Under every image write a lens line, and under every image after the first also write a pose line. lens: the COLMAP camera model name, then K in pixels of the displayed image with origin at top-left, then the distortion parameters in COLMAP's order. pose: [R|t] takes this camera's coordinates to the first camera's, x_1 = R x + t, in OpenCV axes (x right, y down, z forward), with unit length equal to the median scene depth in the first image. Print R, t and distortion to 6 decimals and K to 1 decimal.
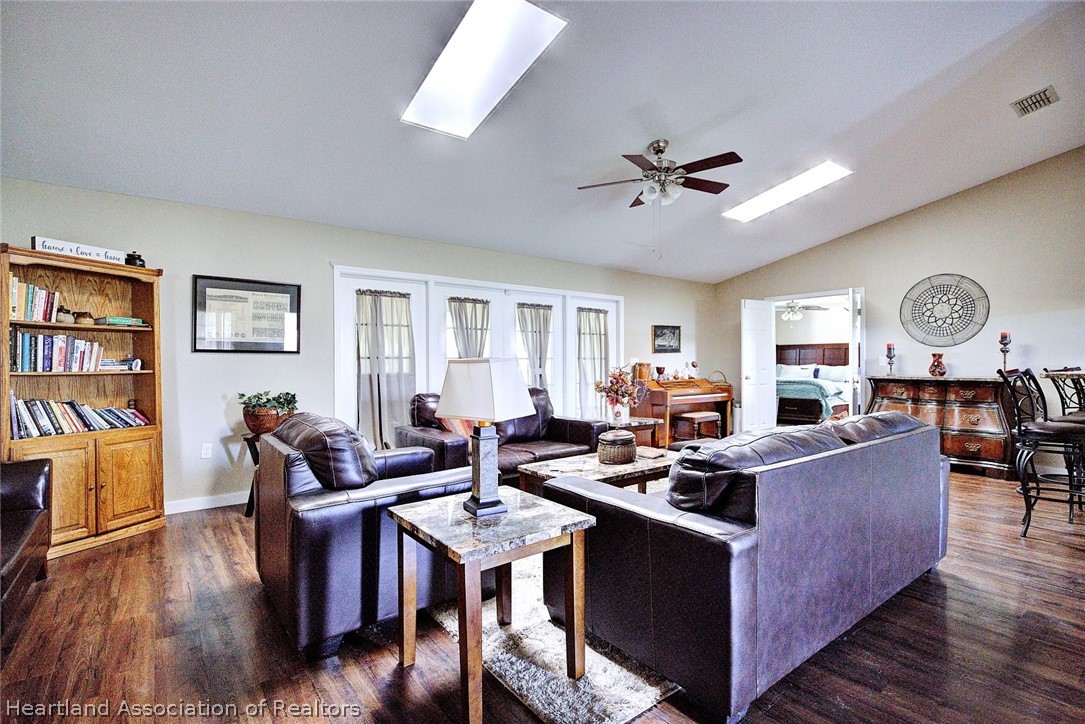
lens RADIAL K [[512.7, 0, 542.5], [0, 512.7, 362.0], [0, 0, 1]] dist [-0.001679, -0.000557]
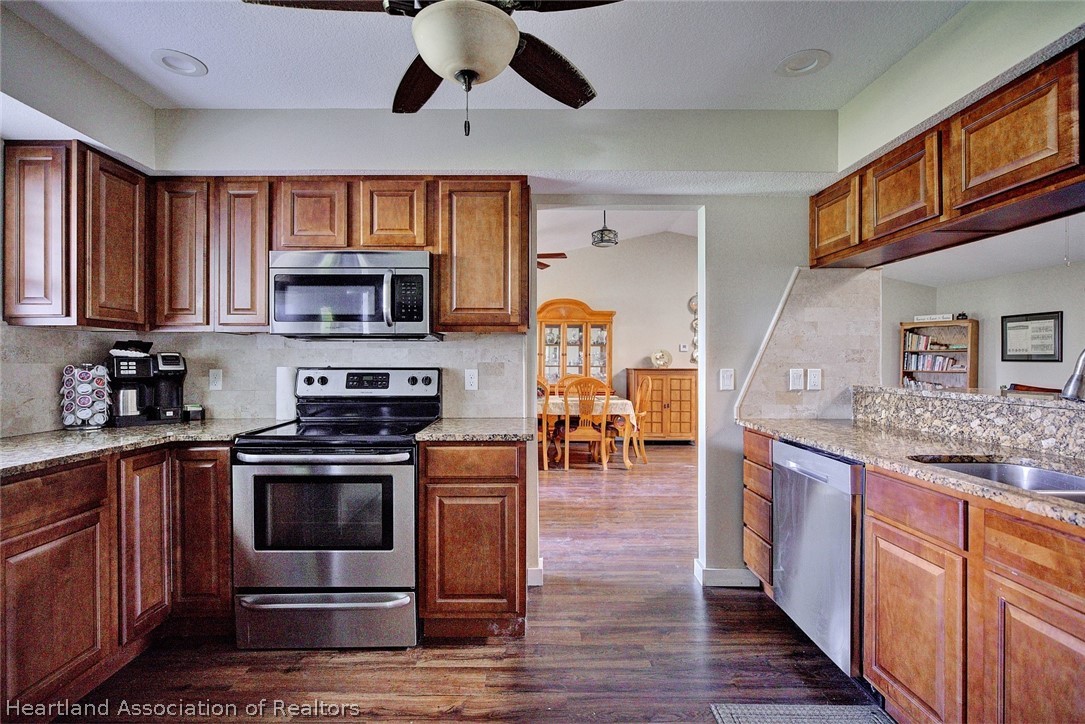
lens RADIAL K [[512.7, 0, 542.5], [0, 512.7, 362.0], [0, 0, 1]] dist [-0.001679, -0.000557]
pose [[-0.599168, 0.001504, -0.800622, 1.549049], [-0.000529, 0.999997, 0.002274, -0.017927], [0.800623, 0.001786, -0.599166, 0.746680]]
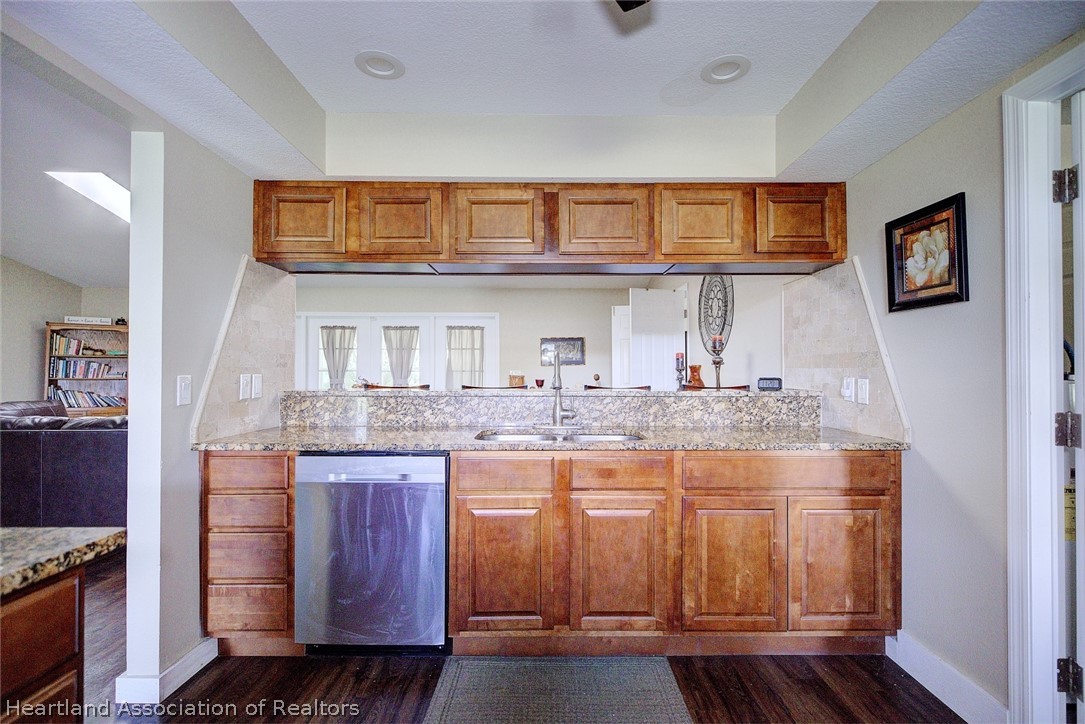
lens RADIAL K [[512.7, 0, 542.5], [0, 512.7, 362.0], [0, 0, 1]] dist [-0.001679, -0.000557]
pose [[0.792631, -0.008027, -0.609648, 1.424560], [-0.003536, 0.999836, -0.017762, -0.012381], [0.609691, 0.016234, 0.792473, 0.362757]]
